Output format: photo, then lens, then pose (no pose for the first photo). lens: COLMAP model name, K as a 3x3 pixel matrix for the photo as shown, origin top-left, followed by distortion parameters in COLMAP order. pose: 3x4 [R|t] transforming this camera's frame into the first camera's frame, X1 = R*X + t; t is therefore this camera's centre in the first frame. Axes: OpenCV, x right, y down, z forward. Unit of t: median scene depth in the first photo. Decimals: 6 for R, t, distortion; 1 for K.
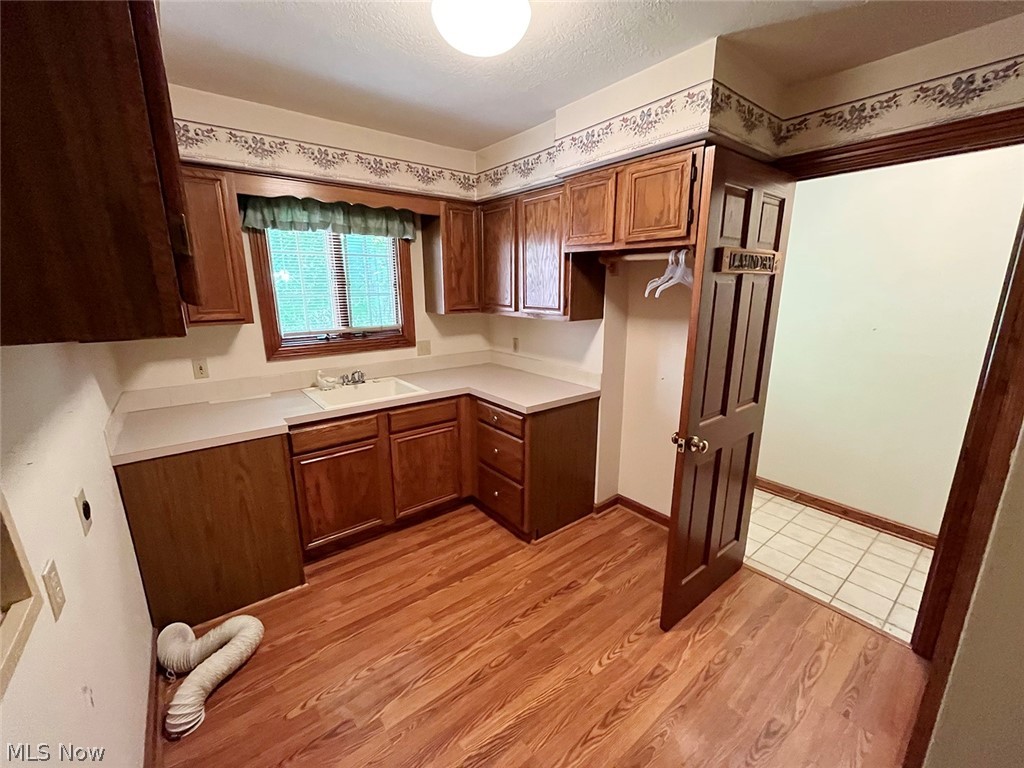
lens RADIAL K [[418.4, 0, 512.0], [0, 418.4, 384.0], [0, 0, 1]] dist [-0.001256, -0.000128]
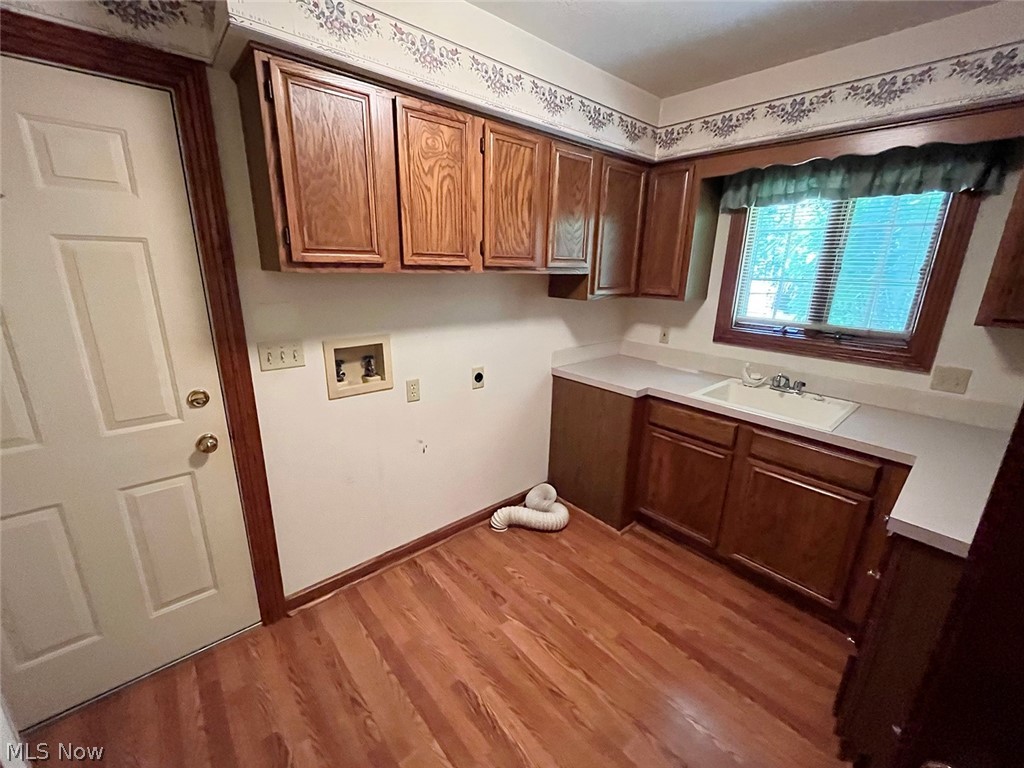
lens RADIAL K [[418.4, 0, 512.0], [0, 418.4, 384.0], [0, 0, 1]] dist [-0.001256, -0.000128]
pose [[0.050906, 0.275254, -0.960023, 0.446087], [-0.252332, 0.933626, 0.254305, -0.104128], [0.966301, 0.229299, 0.116983, 0.476561]]
